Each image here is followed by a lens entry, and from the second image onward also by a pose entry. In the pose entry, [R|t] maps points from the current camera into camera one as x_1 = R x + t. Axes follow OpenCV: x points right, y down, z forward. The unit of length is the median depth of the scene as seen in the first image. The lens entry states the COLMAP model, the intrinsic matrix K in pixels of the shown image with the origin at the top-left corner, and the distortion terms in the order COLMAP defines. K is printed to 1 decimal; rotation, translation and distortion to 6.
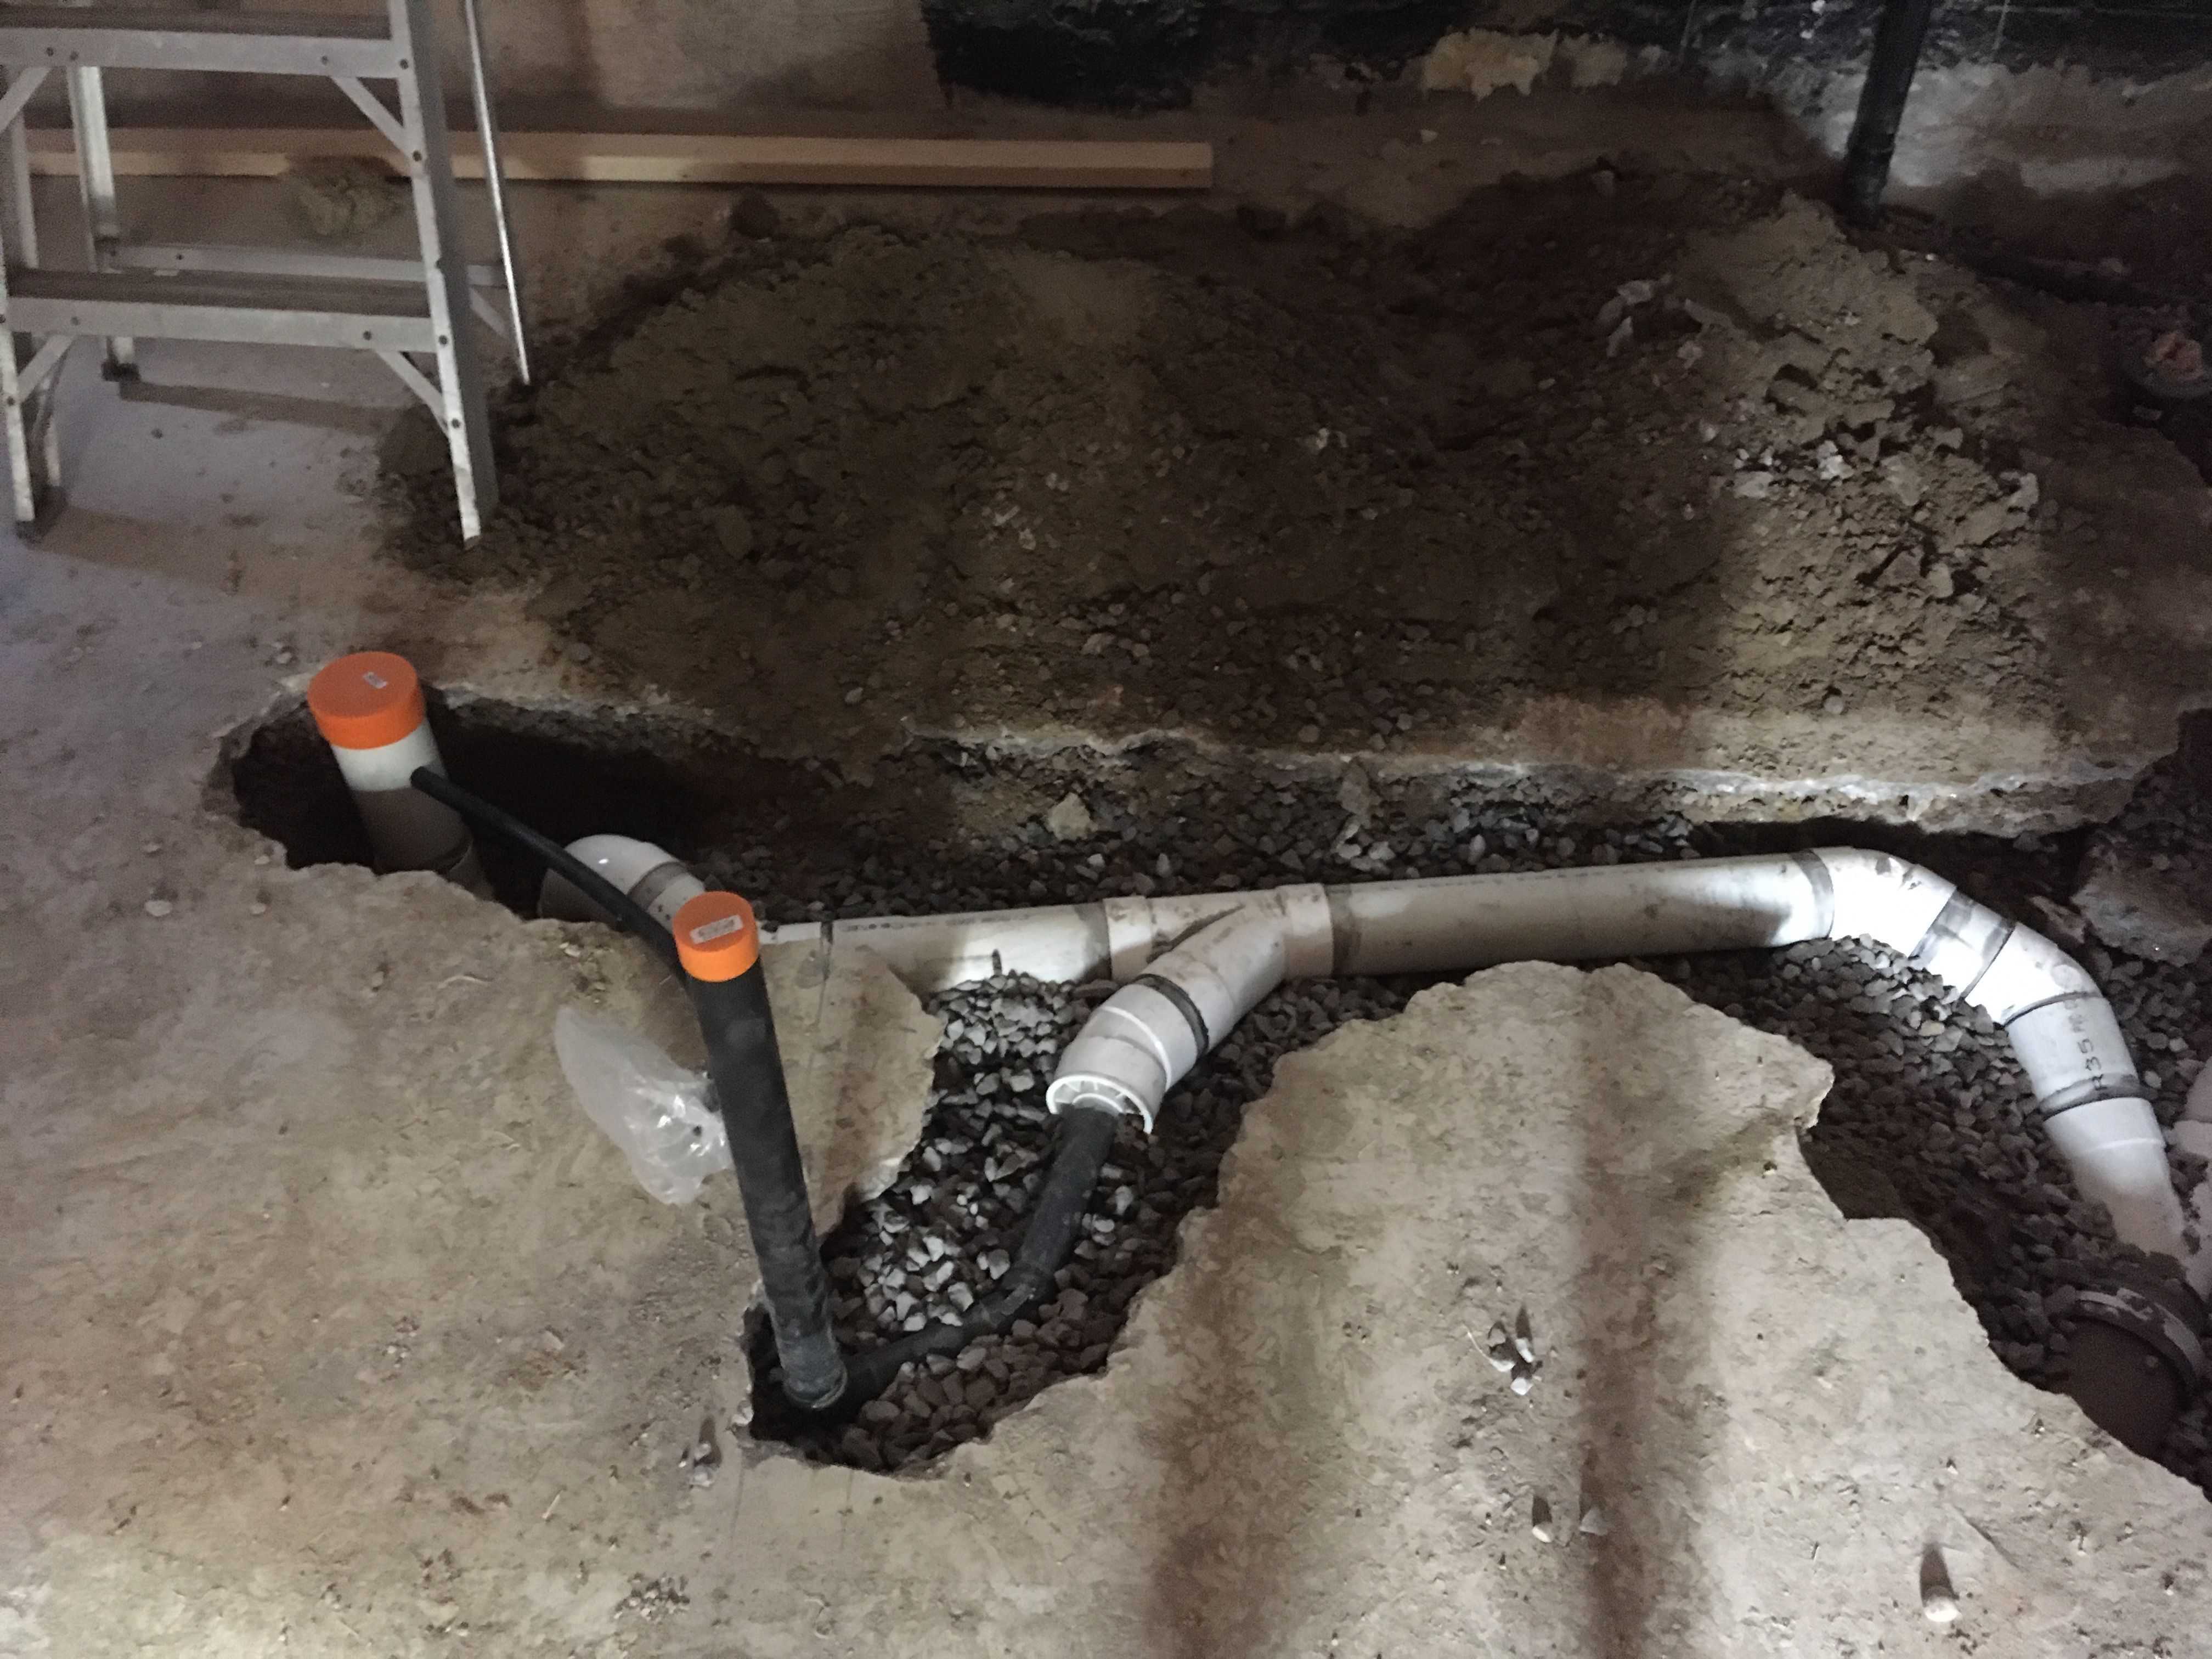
lens RADIAL K [[1855.4, 0, 1100.6], [0, 1855.4, 831.3], [0, 0, 1]] dist [0.121934, -0.185191]
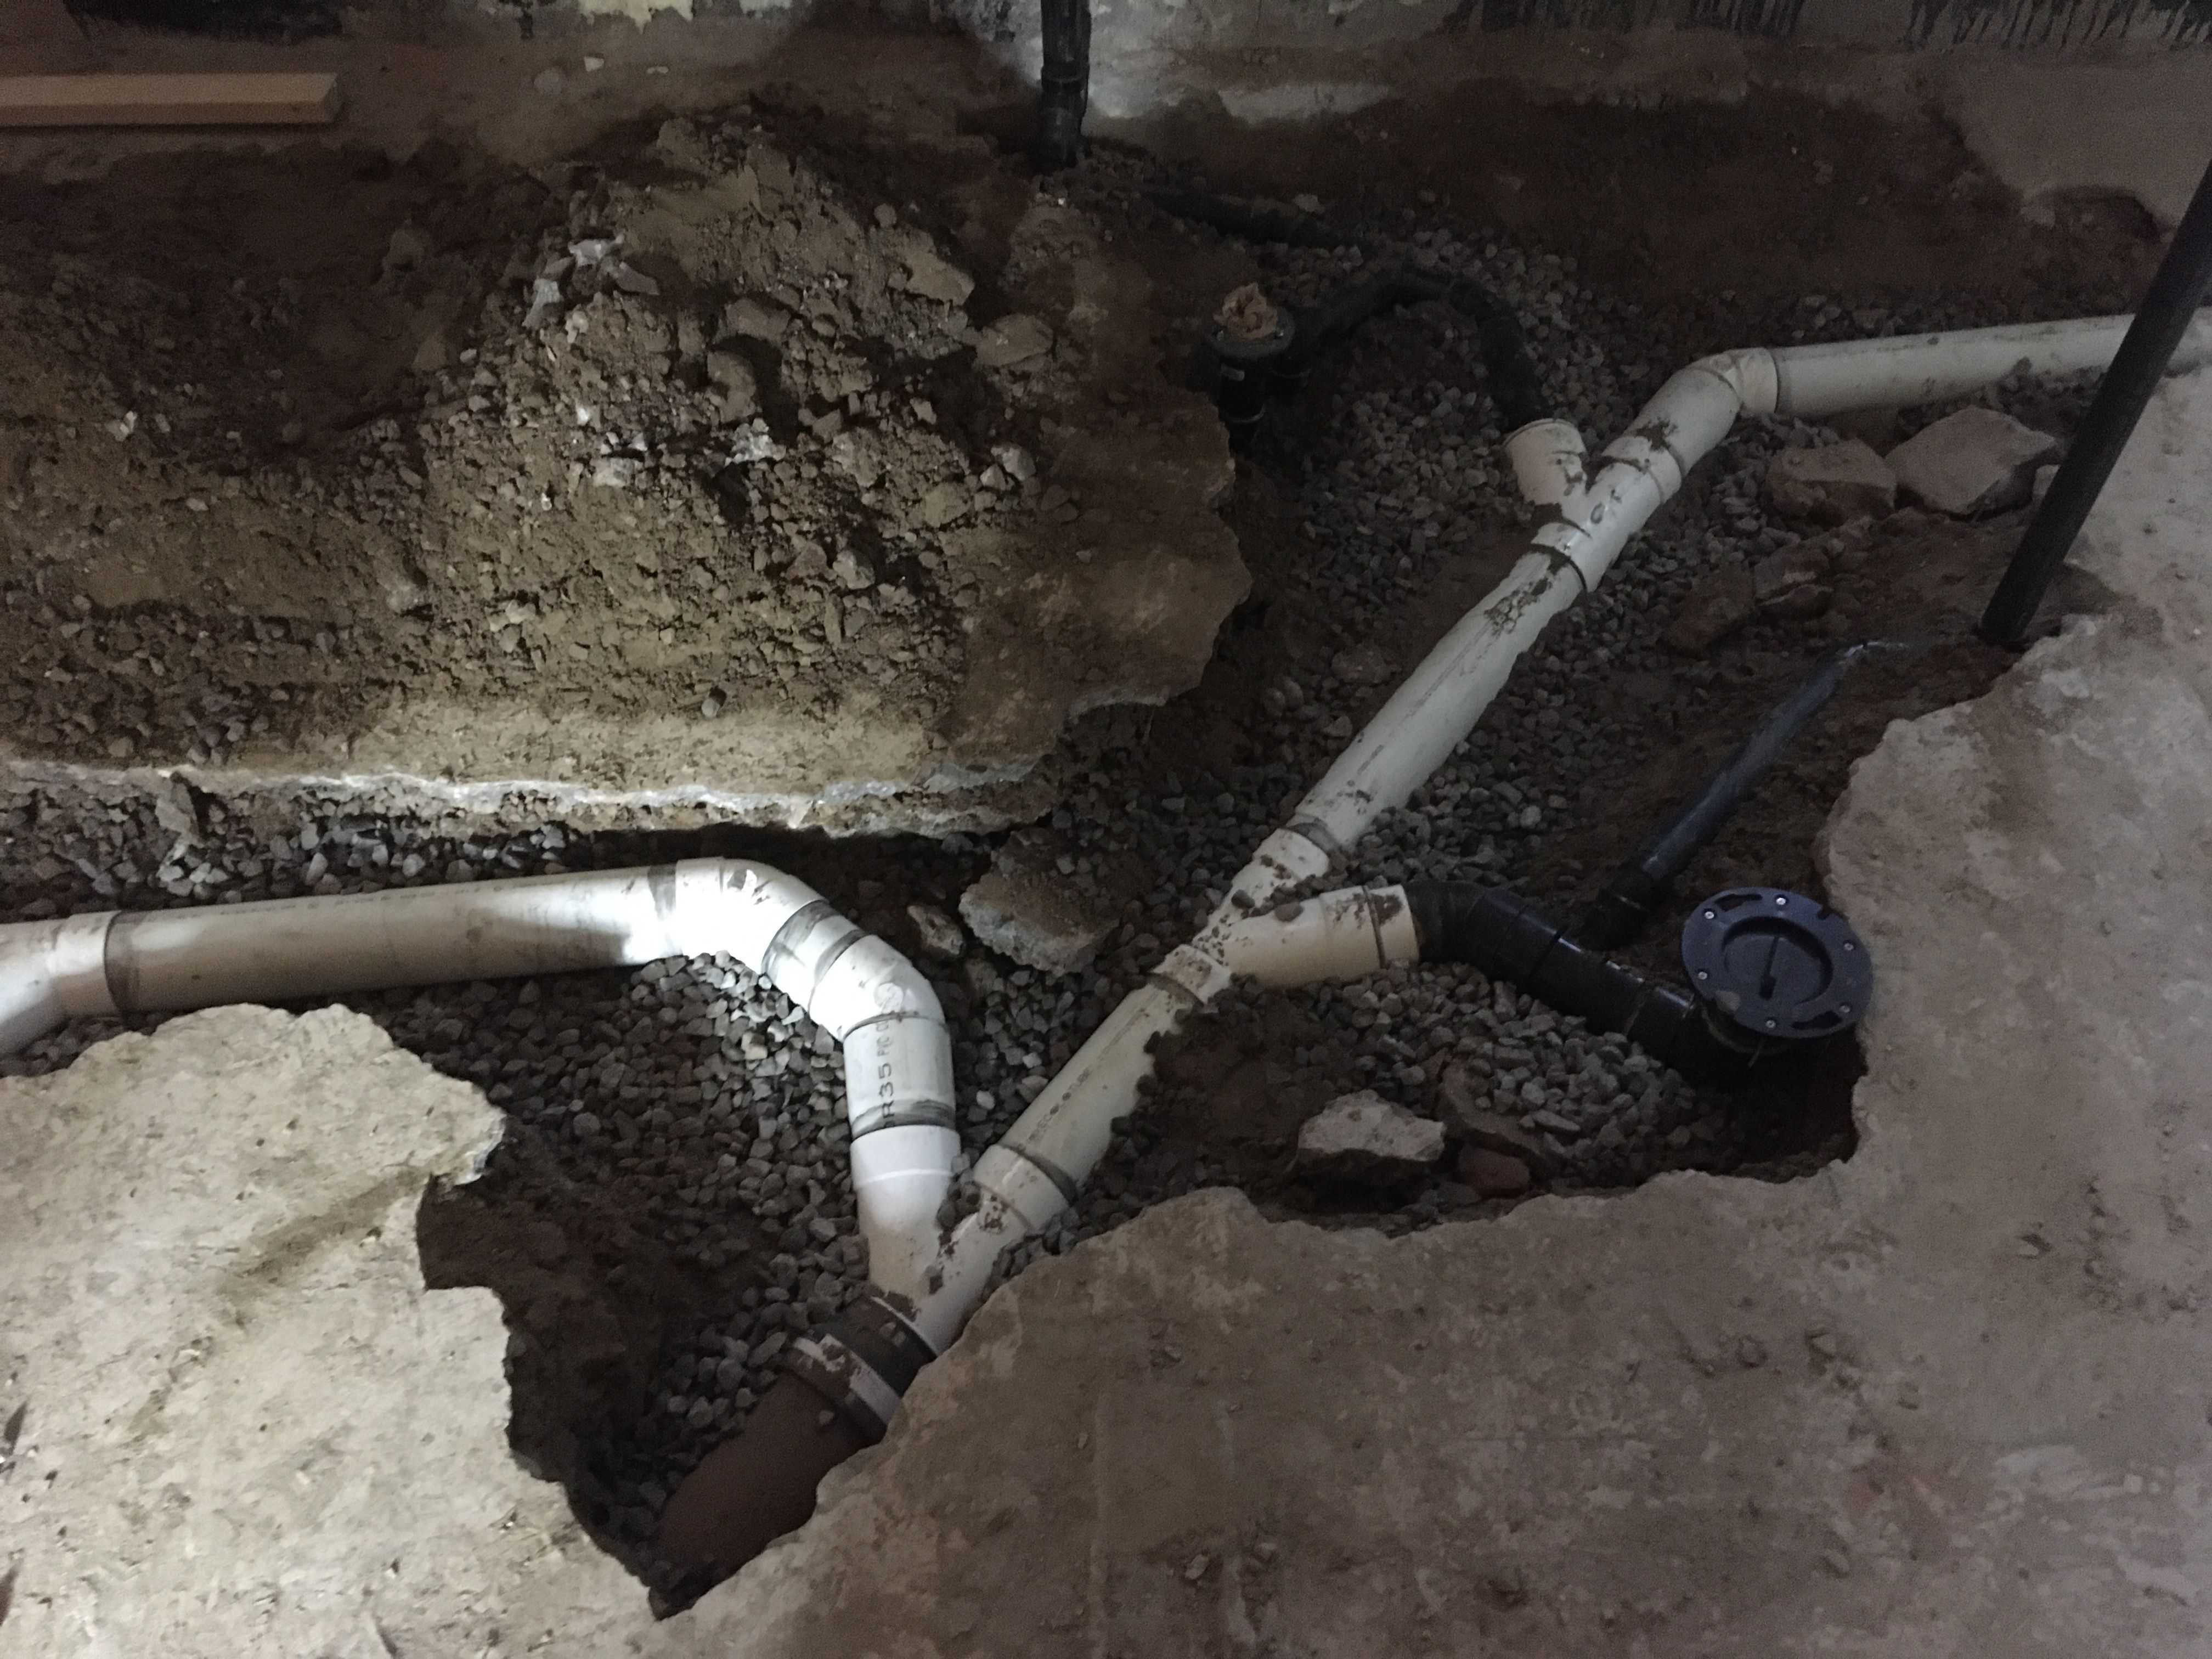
lens RADIAL K [[1855.4, 0, 1092.9], [0, 1855.4, 823.0], [0, 0, 1]] dist [0.121934, -0.185191]
pose [[0.999815, -0.017026, 0.009000, 0.575600], [0.016495, 0.998288, 0.056110, -0.058797], [-0.009940, -0.055951, 0.998384, 0.057602]]
